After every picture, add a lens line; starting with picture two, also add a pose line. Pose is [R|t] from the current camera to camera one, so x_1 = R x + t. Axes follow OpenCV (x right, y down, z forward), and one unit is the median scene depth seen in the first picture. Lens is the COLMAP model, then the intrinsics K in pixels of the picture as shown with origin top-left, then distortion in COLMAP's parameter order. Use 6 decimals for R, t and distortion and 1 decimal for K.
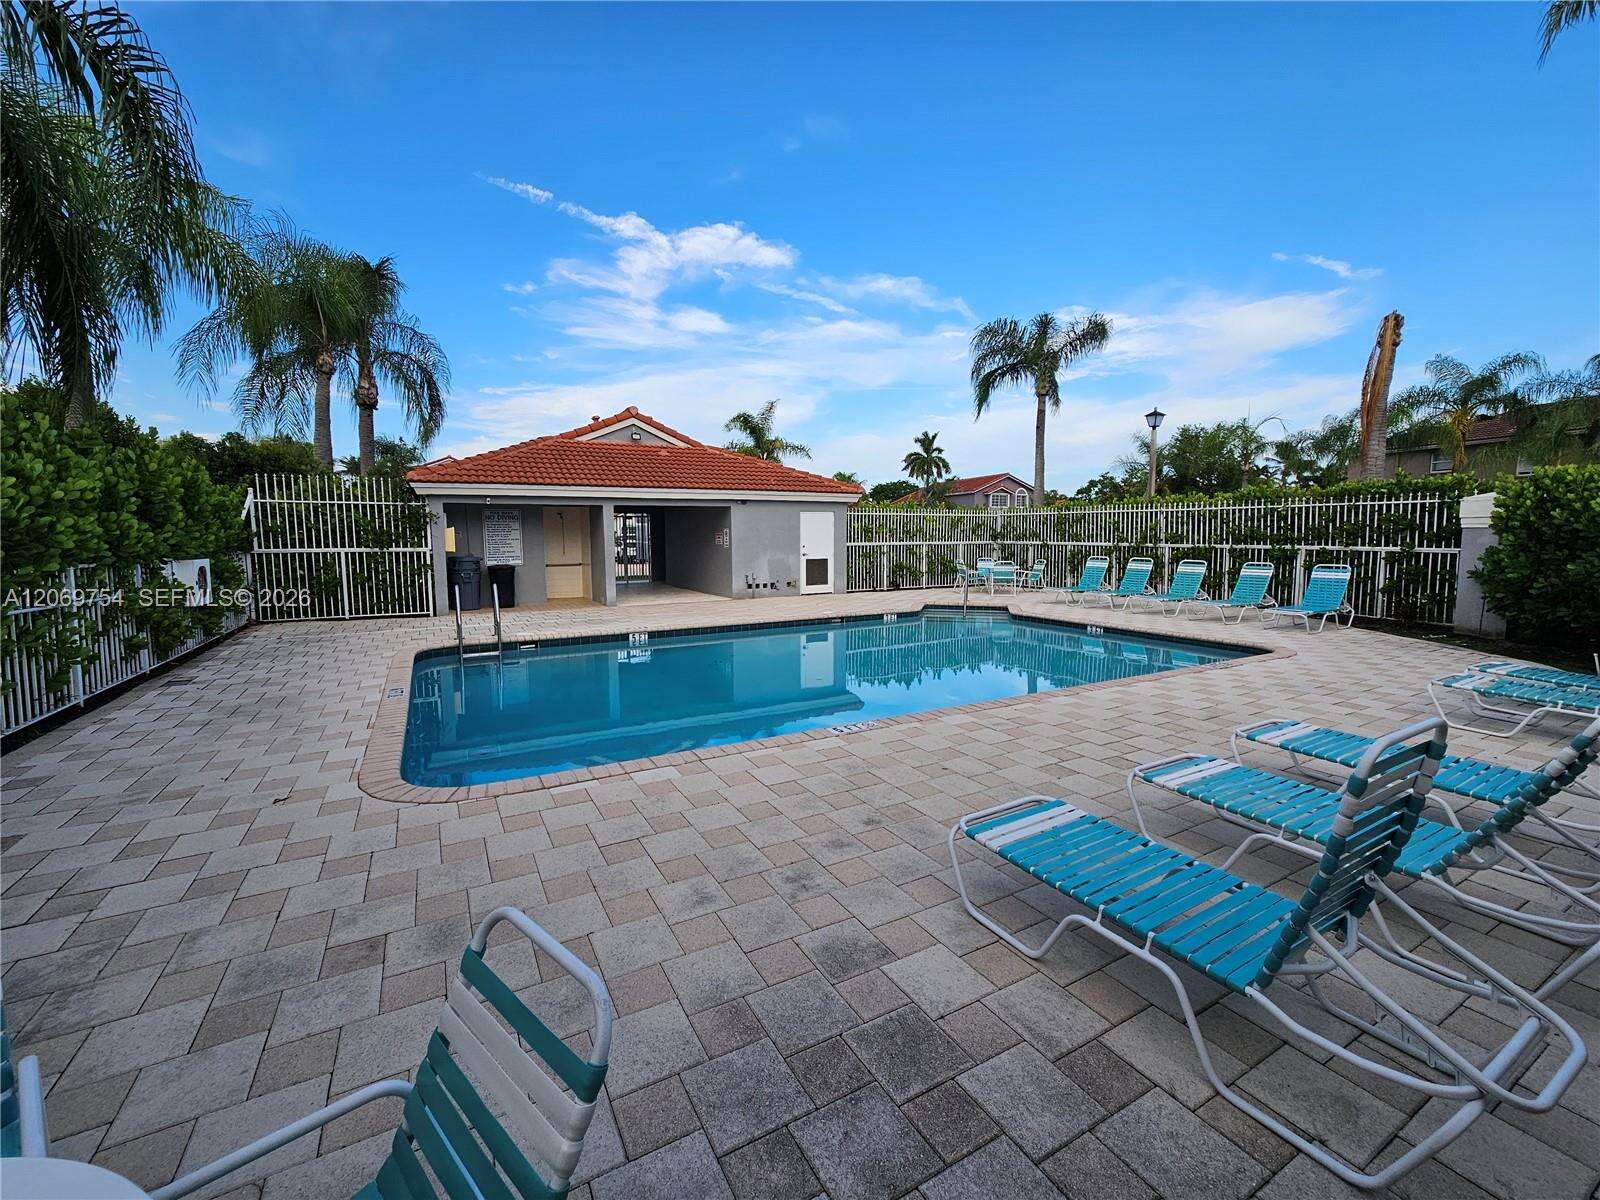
lens RADIAL K [[654.4, 0, 793.9], [0, 654.4, 590.9], [0, 0, 1]] dist [0.000411, -0.000048]
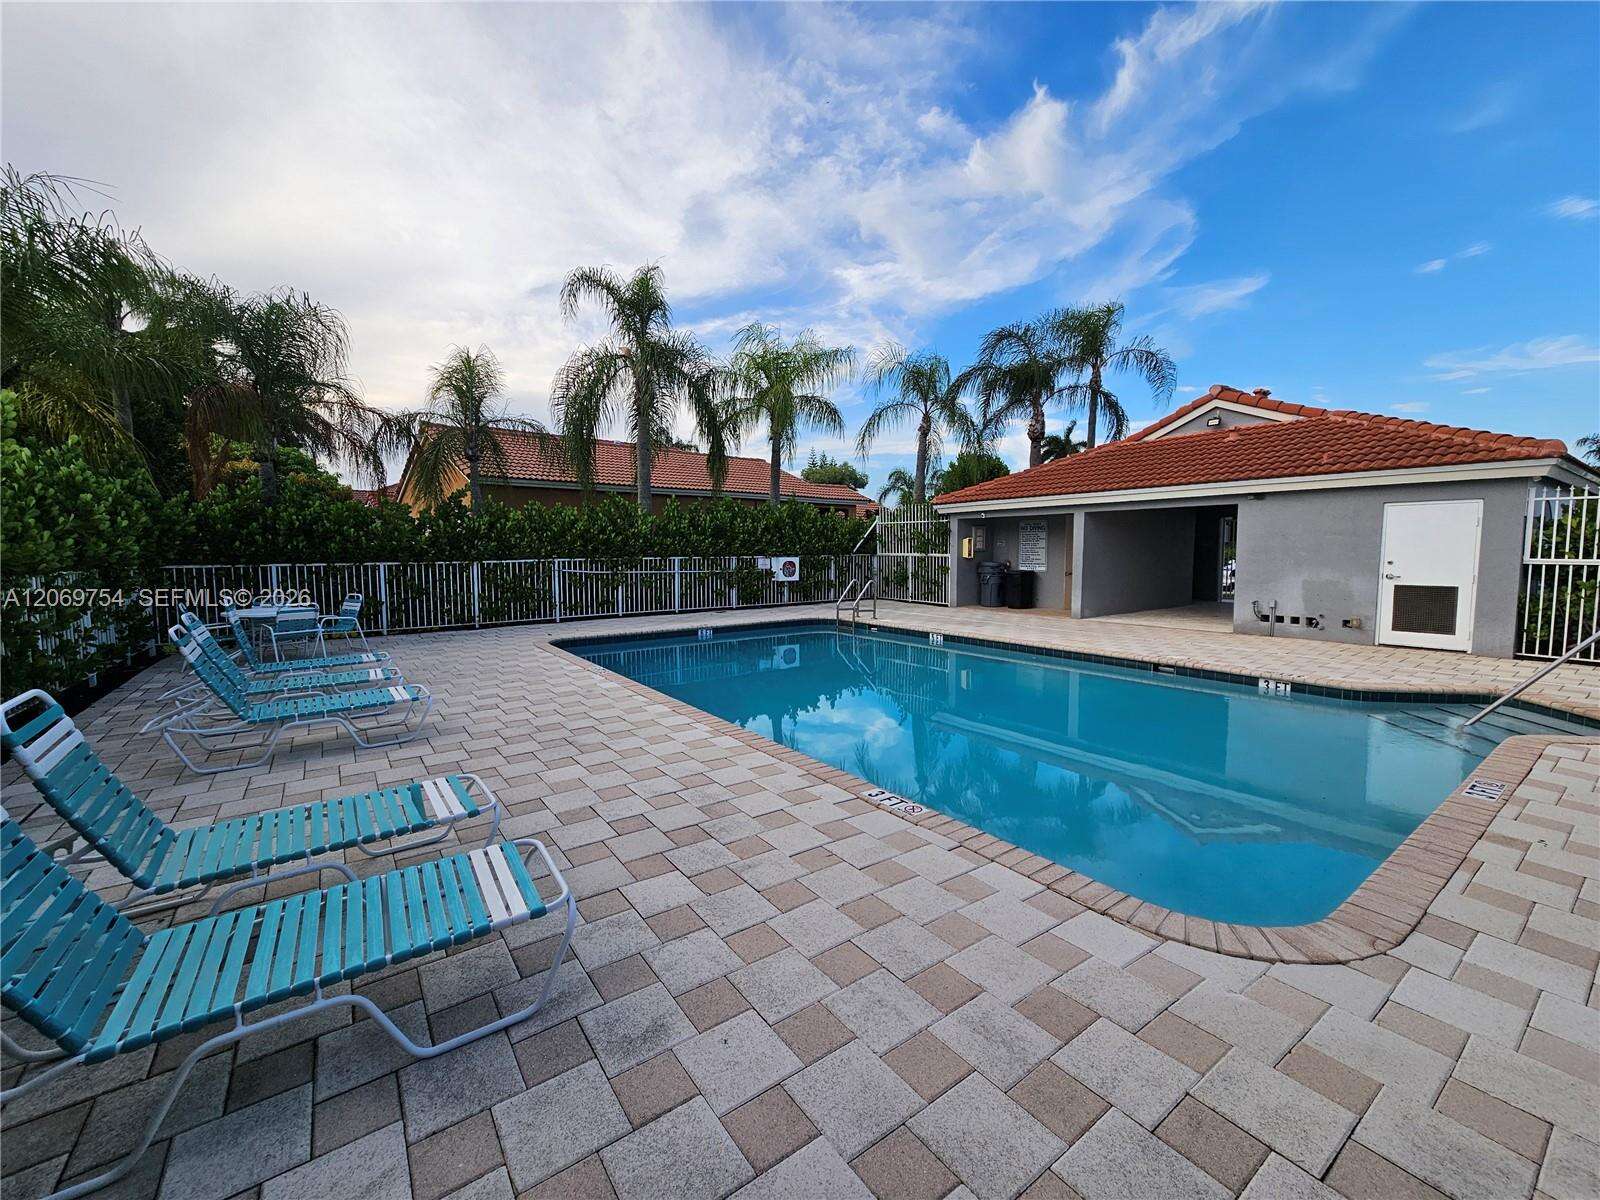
lens RADIAL K [[654.4, 0, 792.5], [0, 654.4, 603.9], [0, 0, 1]] dist [0.000411, -0.000048]
pose [[0.116792, 0.092004, -0.988886, 0.541223], [-0.078095, 0.993468, 0.083206, -0.039063], [0.990081, 0.067509, 0.123214, 0.405785]]
